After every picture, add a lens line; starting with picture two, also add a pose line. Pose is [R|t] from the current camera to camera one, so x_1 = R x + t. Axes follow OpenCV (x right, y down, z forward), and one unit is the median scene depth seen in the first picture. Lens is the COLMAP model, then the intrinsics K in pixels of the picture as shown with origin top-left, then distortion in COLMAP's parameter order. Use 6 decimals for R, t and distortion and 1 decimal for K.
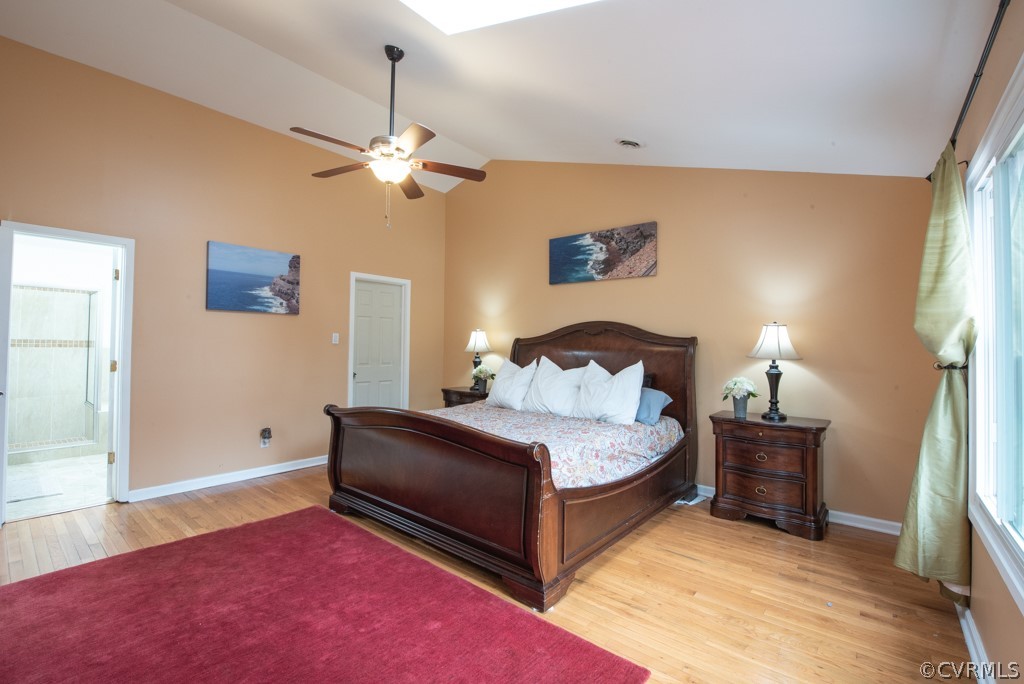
lens RADIAL K [[449.6, 0, 516.4], [0, 449.6, 335.9], [0, 0, 1]] dist [-0.016488, -0.002462]
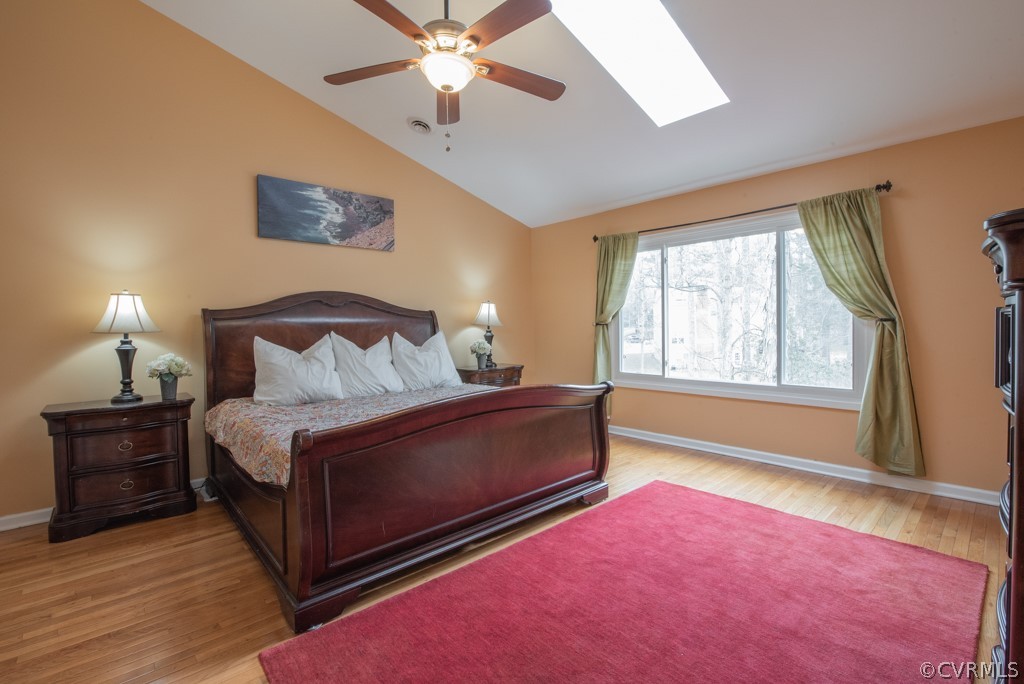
lens RADIAL K [[449.6, 0, 511.1], [0, 449.6, 351.9], [0, 0, 1]] dist [-0.016488, -0.002462]
pose [[0.146378, -0.083065, 0.985735, -0.660859], [-0.015549, 0.996152, 0.086252, 0.005253], [-0.989107, -0.027952, 0.144523, 0.520453]]
